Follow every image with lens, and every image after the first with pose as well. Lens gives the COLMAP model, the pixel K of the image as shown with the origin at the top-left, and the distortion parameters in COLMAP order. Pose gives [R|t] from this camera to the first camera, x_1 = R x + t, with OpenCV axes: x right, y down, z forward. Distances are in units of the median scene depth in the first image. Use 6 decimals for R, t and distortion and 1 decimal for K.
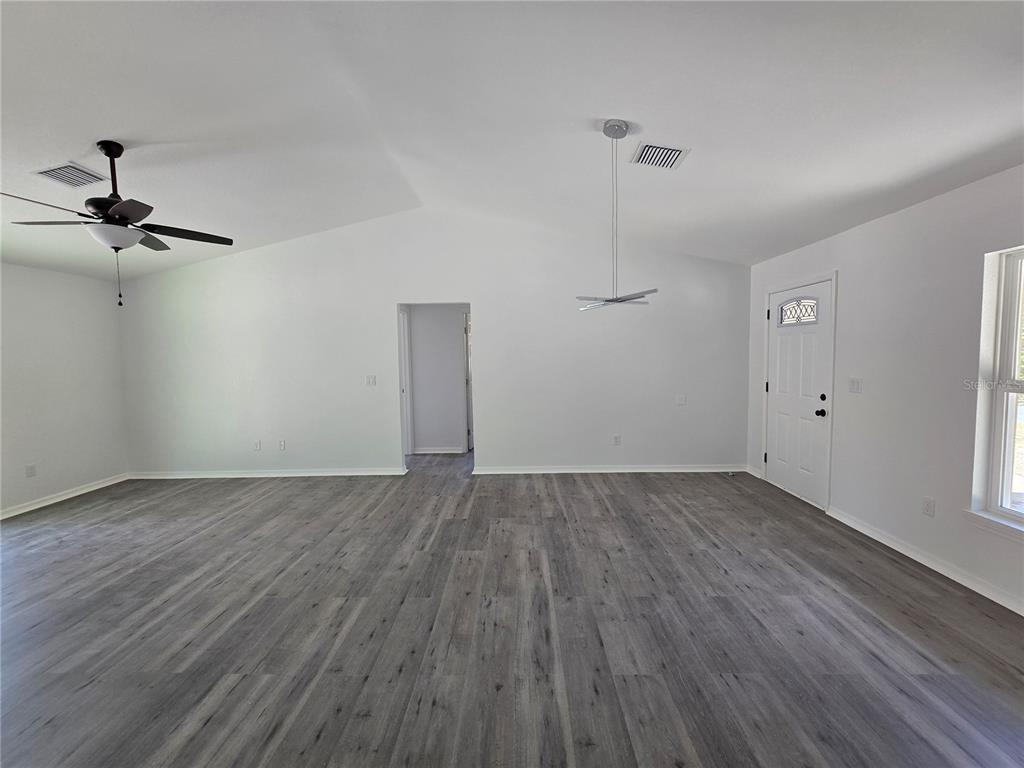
lens RADIAL K [[423.0, 0, 514.3], [0, 423.0, 384.8], [0, 0, 1]] dist [-0.005846, 0.000922]
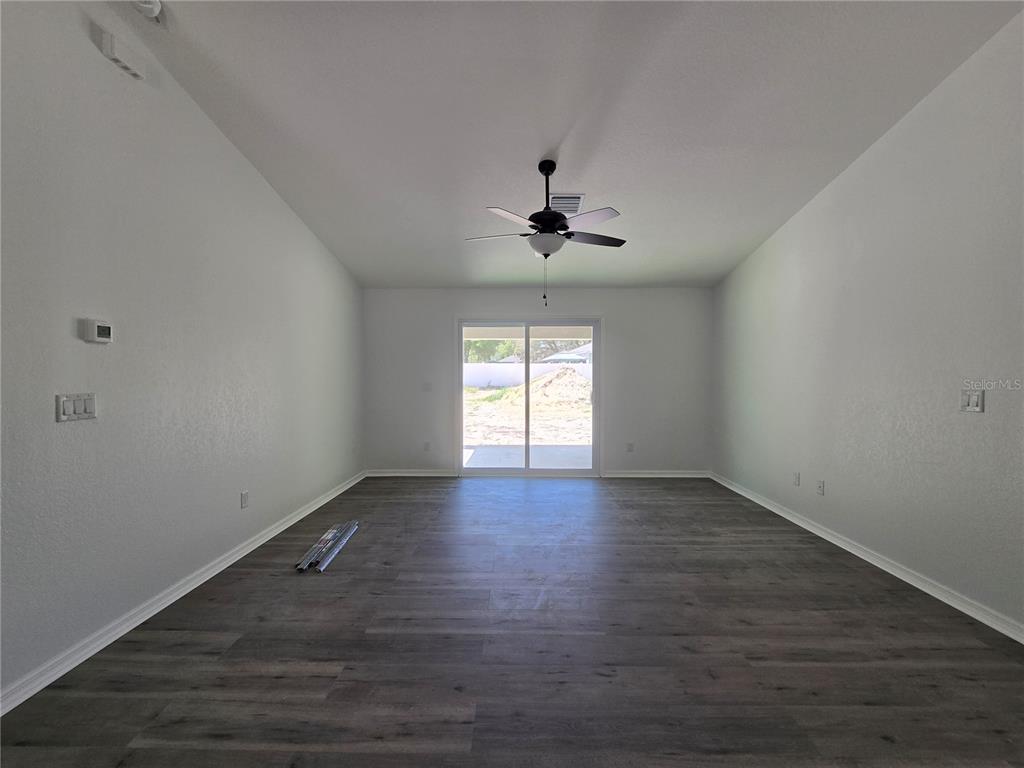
lens RADIAL K [[423.0, 0, 513.8], [0, 423.0, 376.9], [0, 0, 1]] dist [-0.005846, 0.000922]
pose [[-0.001454, 0.025768, -0.999667, 0.137760], [-0.072393, 0.997042, 0.025806, -0.015524], [0.997375, 0.072406, 0.000416, 0.651521]]
